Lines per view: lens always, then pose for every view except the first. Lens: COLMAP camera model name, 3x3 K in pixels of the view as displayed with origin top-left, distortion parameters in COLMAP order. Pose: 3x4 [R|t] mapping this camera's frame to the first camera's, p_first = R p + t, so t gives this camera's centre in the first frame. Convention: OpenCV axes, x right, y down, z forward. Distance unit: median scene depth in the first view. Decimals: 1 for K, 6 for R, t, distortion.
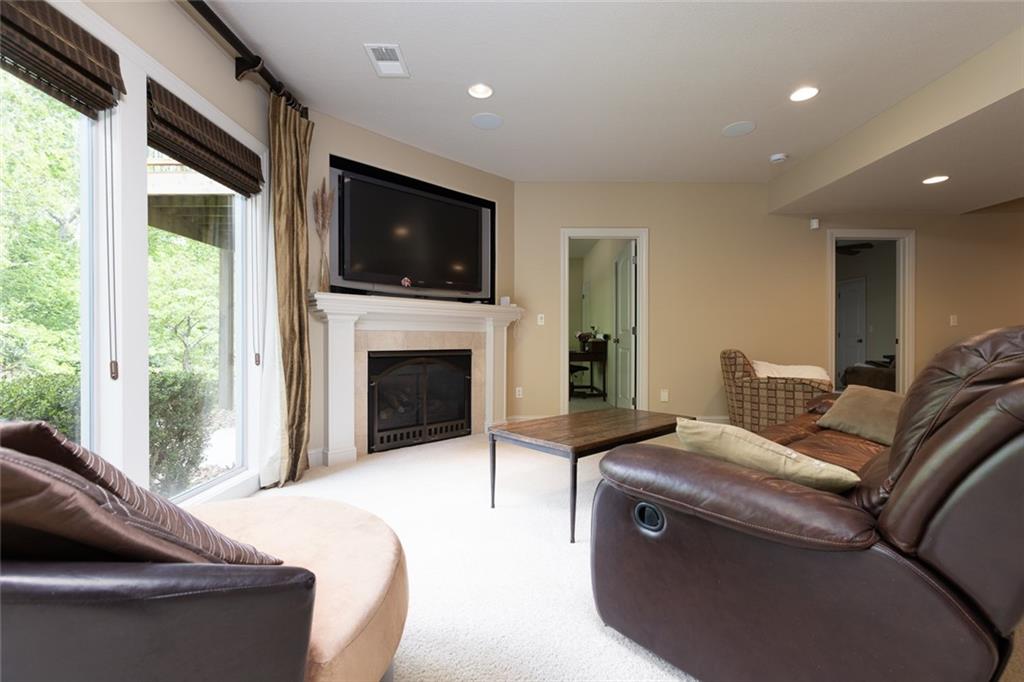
lens RADIAL K [[456.4, 0, 513.3], [0, 456.4, 340.7], [0, 0, 1]] dist [0.001268, -0.001148]
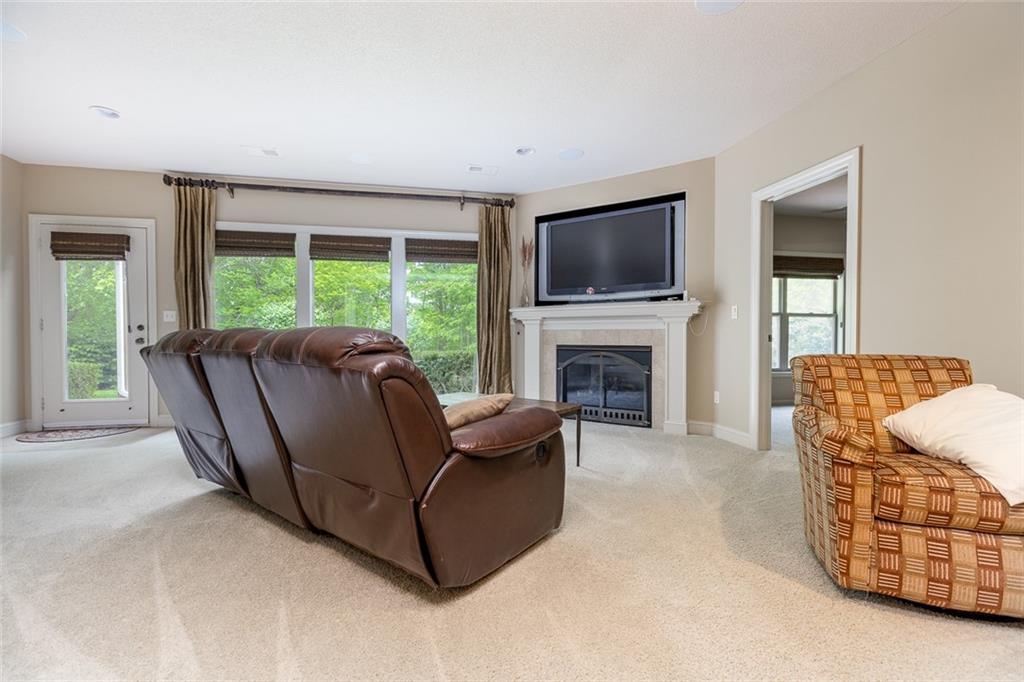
lens RADIAL K [[456.4, 0, 514.3], [0, 456.4, 341.1], [0, 0, 1]] dist [0.001268, -0.001148]
pose [[0.189529, 0.010397, -0.981820, 0.862608], [-0.000887, 0.999945, 0.010418, -0.002220], [0.981875, -0.001104, 0.189528, 0.498978]]
